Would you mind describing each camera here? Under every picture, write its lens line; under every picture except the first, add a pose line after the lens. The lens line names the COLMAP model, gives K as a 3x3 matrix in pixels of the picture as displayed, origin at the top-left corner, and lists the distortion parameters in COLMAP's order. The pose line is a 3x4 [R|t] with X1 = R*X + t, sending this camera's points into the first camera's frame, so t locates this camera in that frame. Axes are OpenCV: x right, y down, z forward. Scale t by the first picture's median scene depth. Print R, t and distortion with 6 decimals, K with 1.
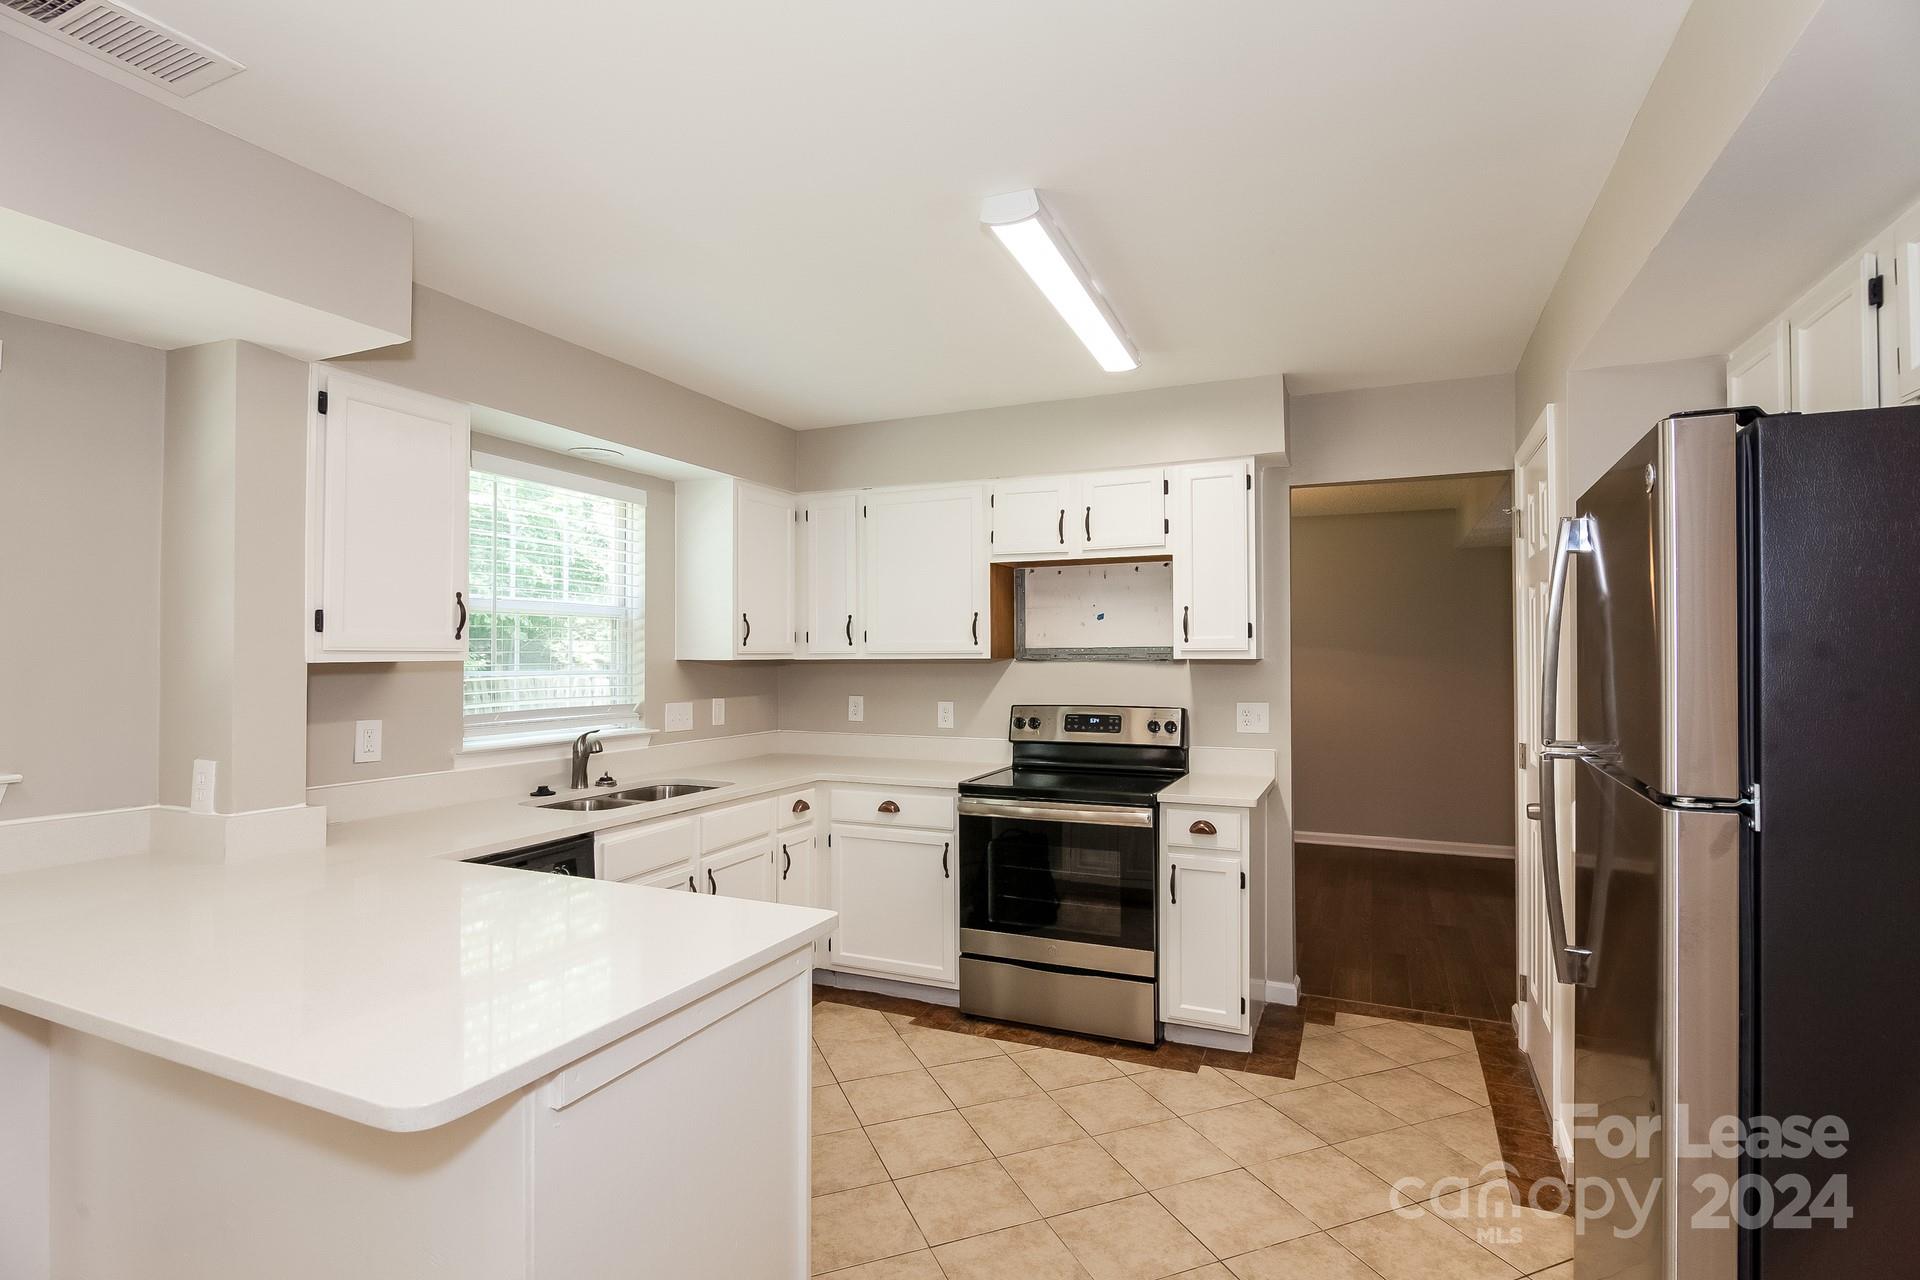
lens RADIAL K [[931.2, 0, 959.5], [0, 931.2, 645.5], [0, 0, 1]] dist [-0.009123, 0.001792]
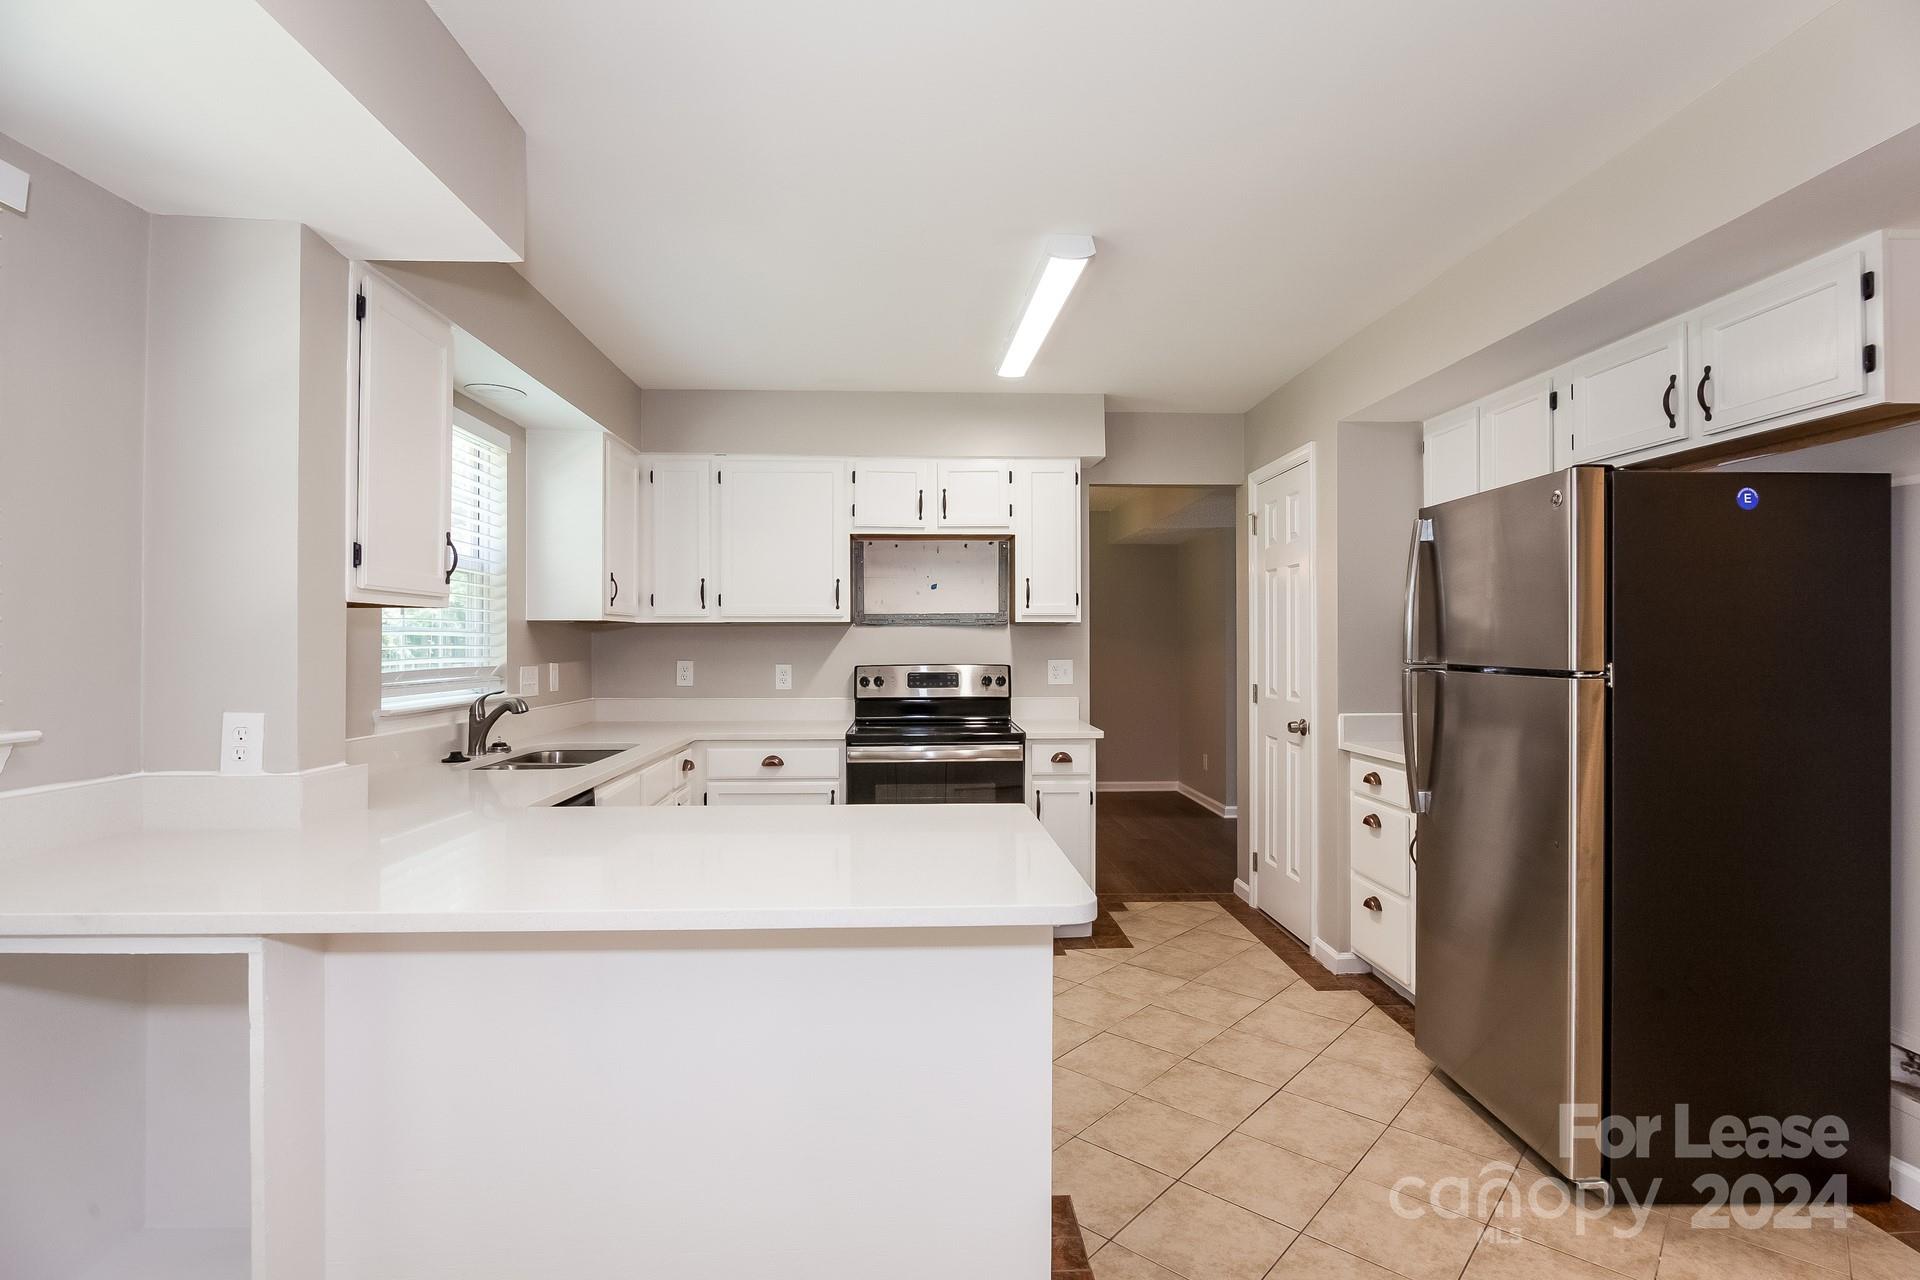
lens RADIAL K [[931.2, 0, 963.5], [0, 931.2, 636.2], [0, 0, 1]] dist [-0.009123, 0.001792]
pose [[0.891206, 0.002791, 0.453591, -0.366296], [-0.004535, 0.999986, 0.002757, 0.029124], [-0.453577, -0.004514, 0.891206, -0.030900]]
